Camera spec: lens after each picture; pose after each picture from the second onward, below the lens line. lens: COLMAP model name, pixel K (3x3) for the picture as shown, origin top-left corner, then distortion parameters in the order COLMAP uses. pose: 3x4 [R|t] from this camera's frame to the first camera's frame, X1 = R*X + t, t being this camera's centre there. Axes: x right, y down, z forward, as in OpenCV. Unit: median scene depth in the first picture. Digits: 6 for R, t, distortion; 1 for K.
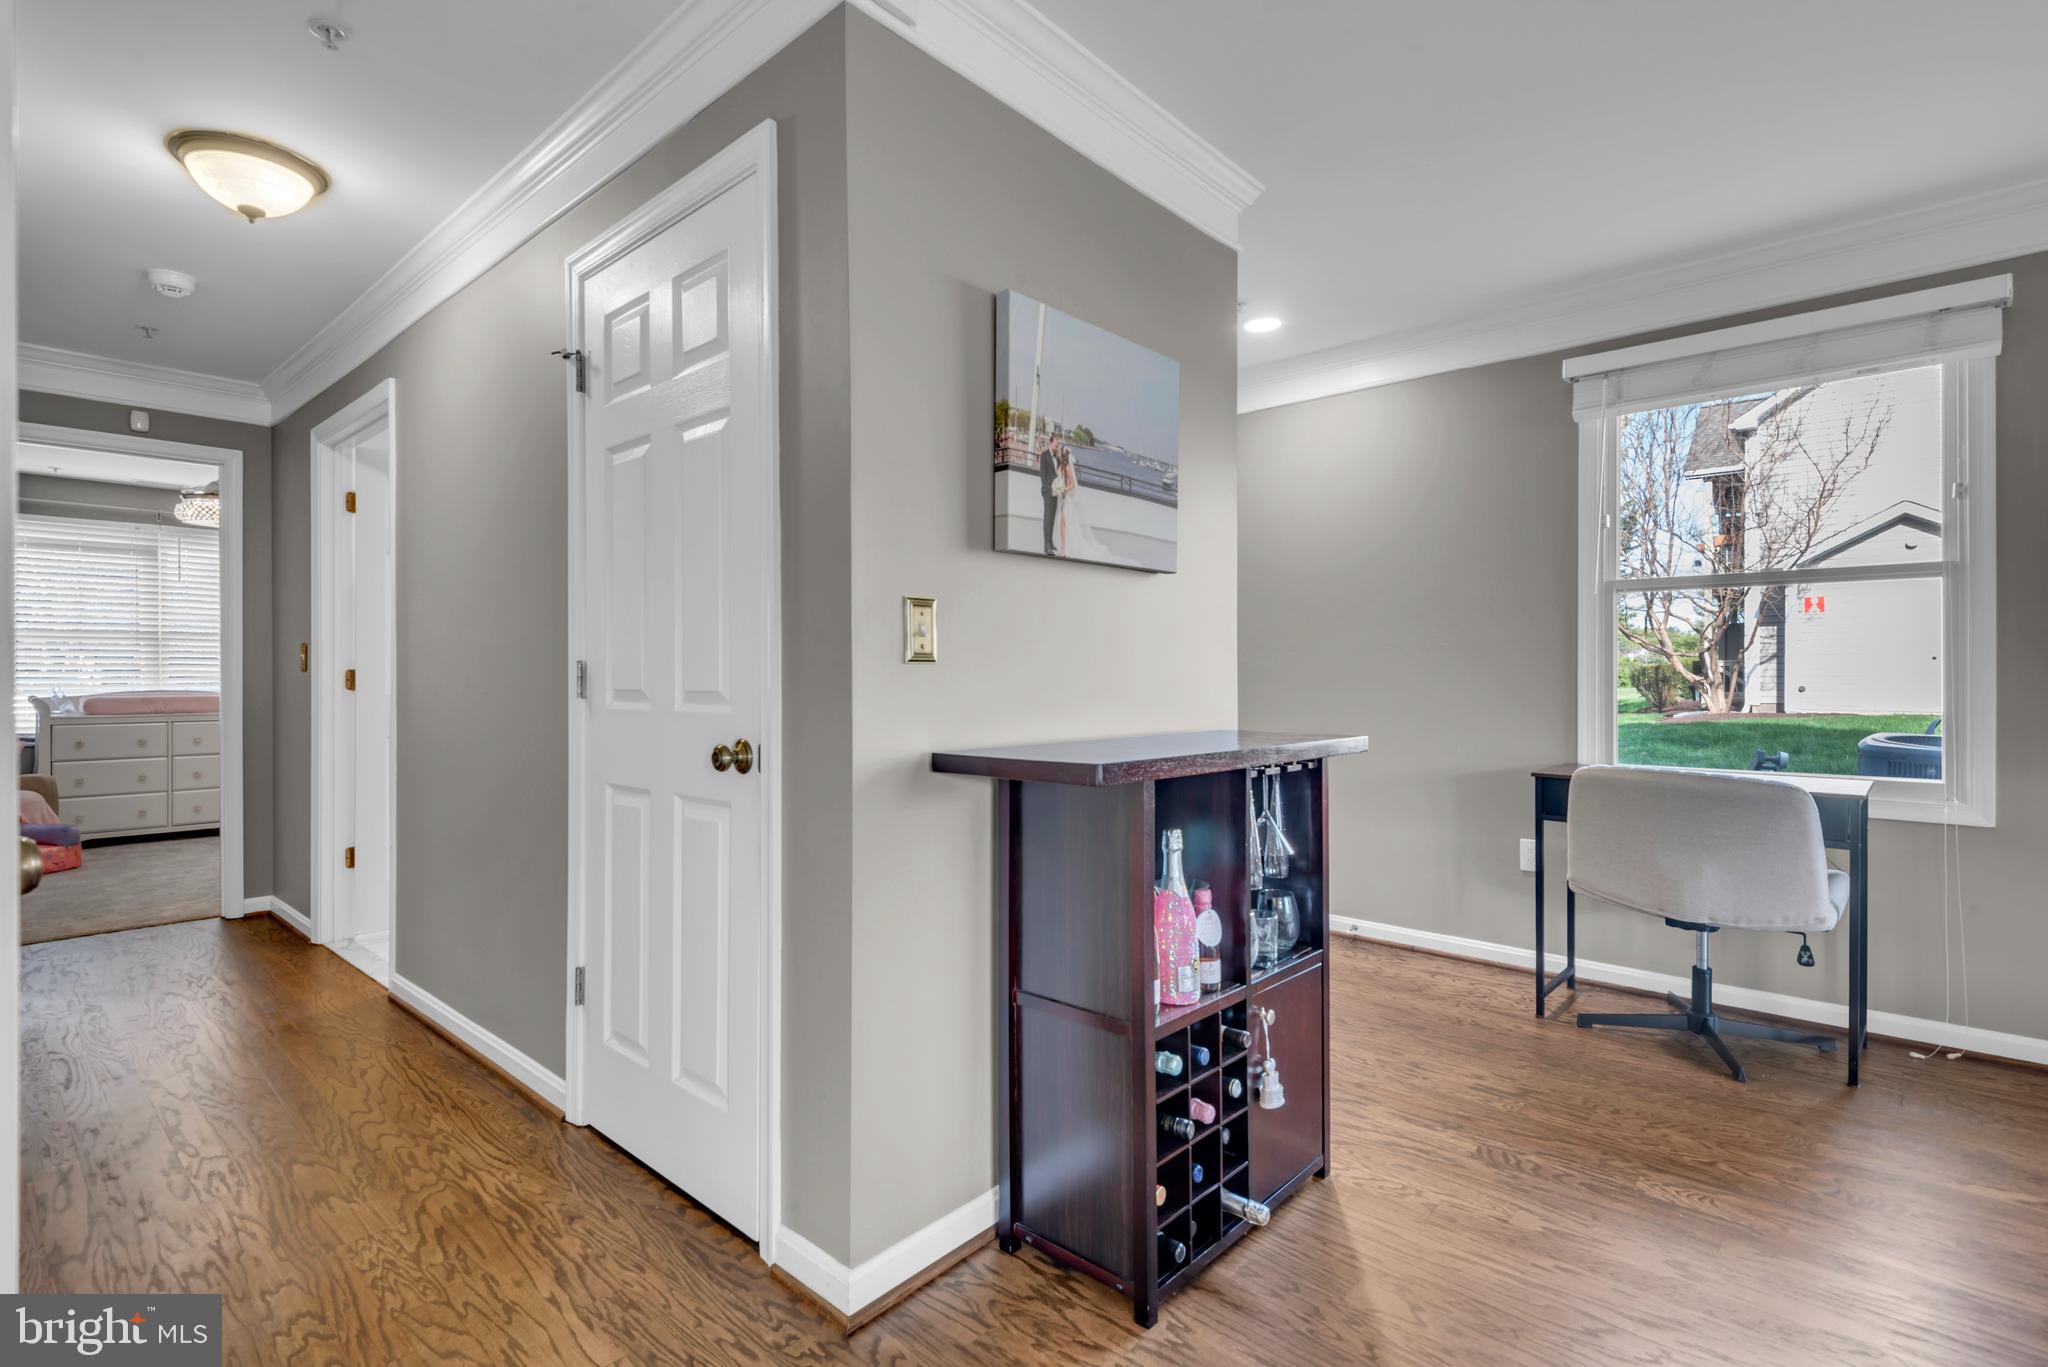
lens RADIAL K [[970.3, 0, 1017.3], [0, 970.3, 671.9], [0, 0, 1]] dist [0.016053, -0.010058]
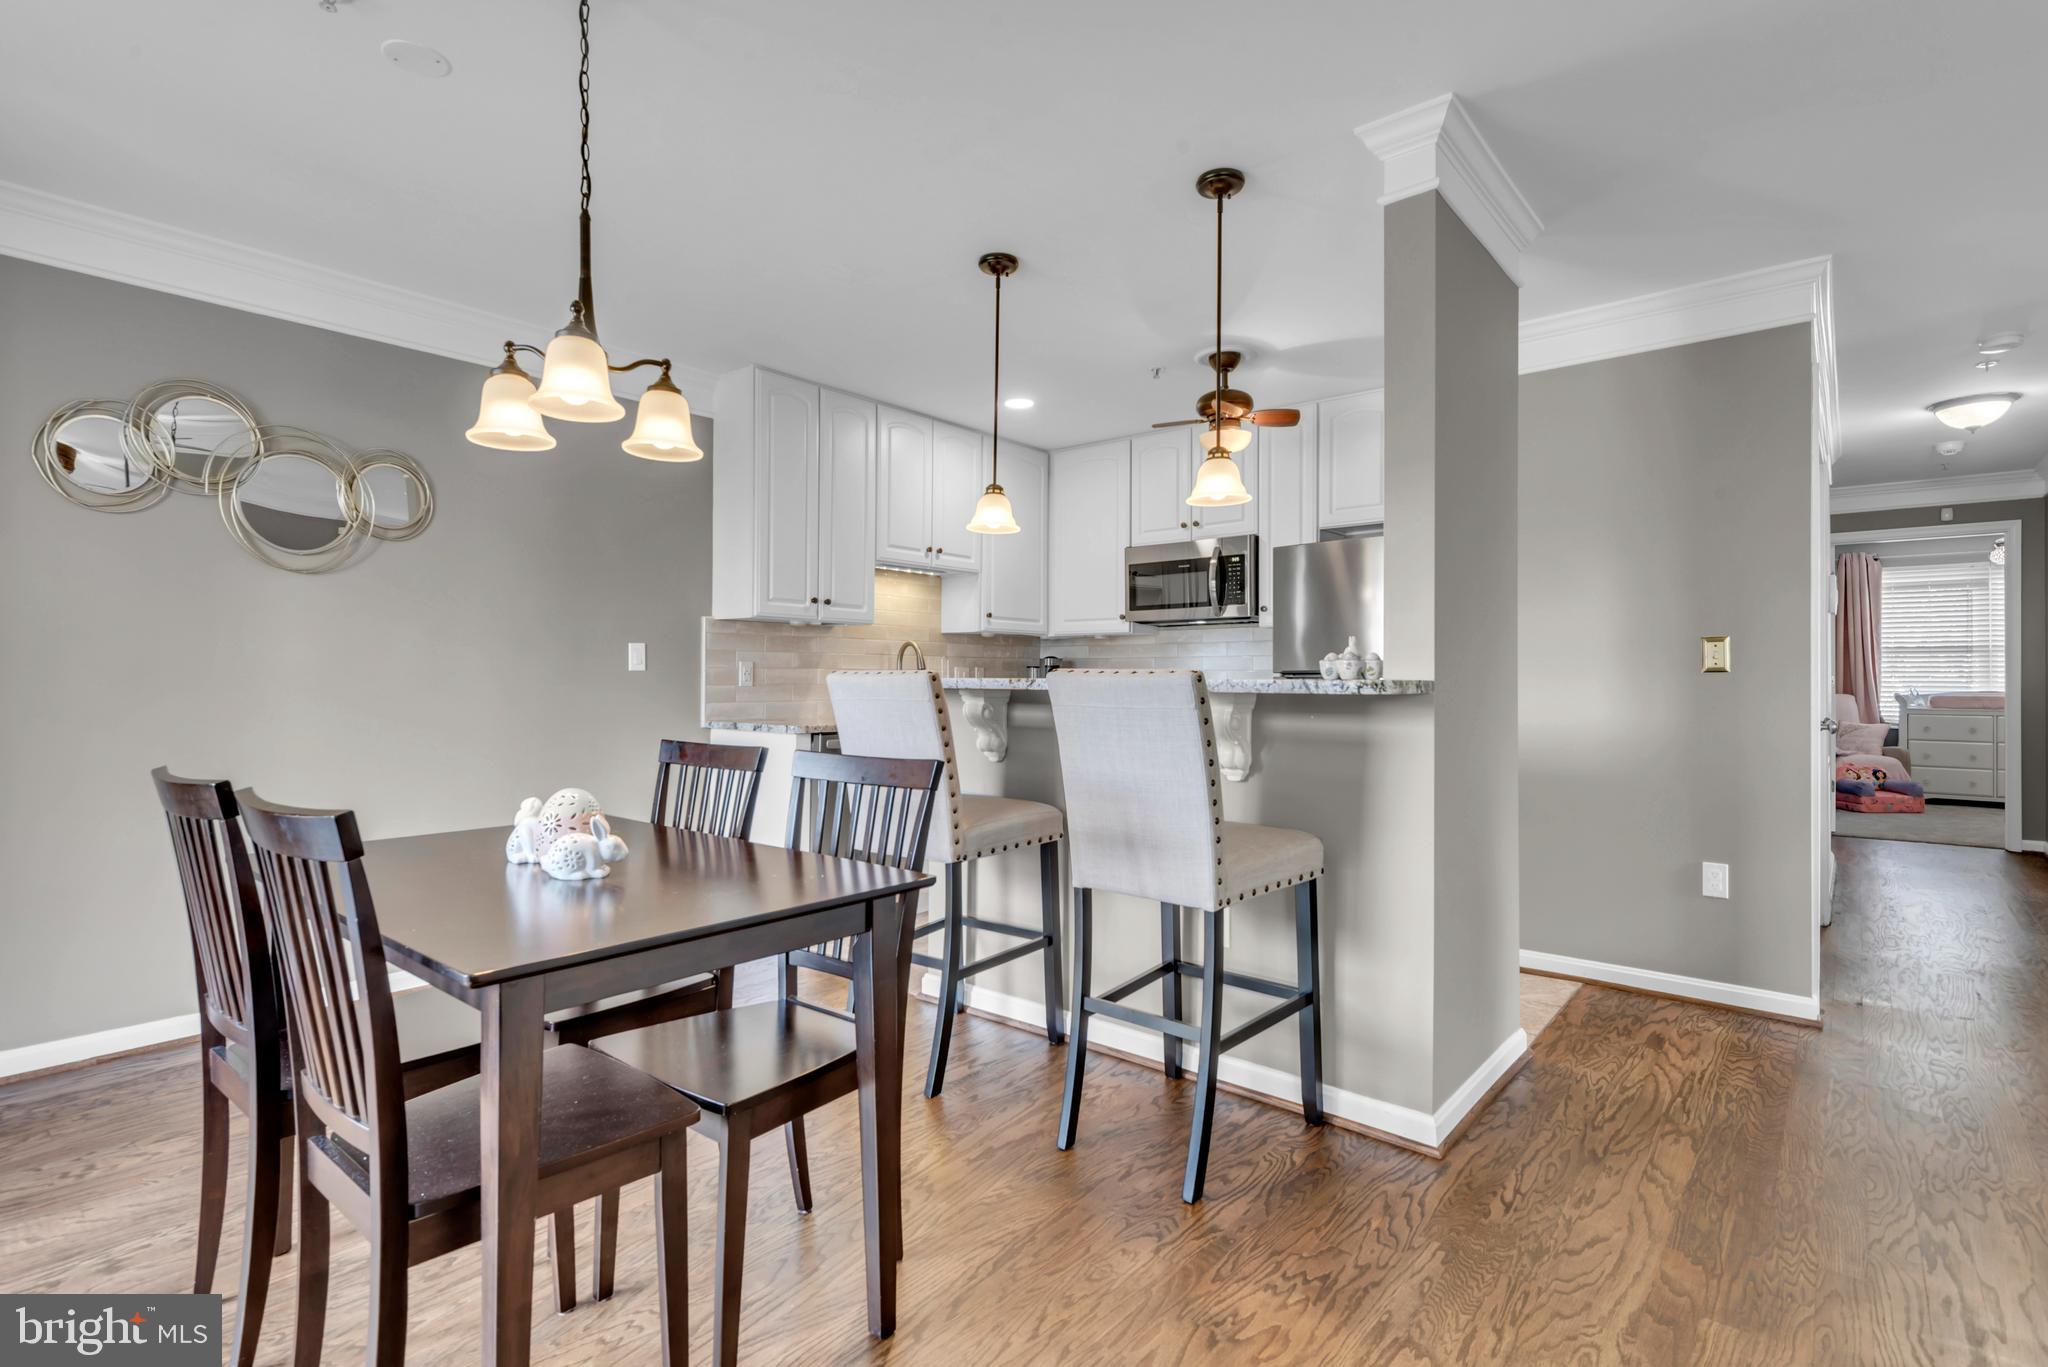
lens RADIAL K [[995.2, 0, 1010.8], [0, 995.2, 674.1], [0, 0, 1]] dist [0.023622, -0.011386]
pose [[0.038662, -0.000470, -0.999252, 1.006309], [-0.001361, 0.999999, -0.000523, -0.003559], [0.999251, 0.001380, 0.038661, -0.855239]]
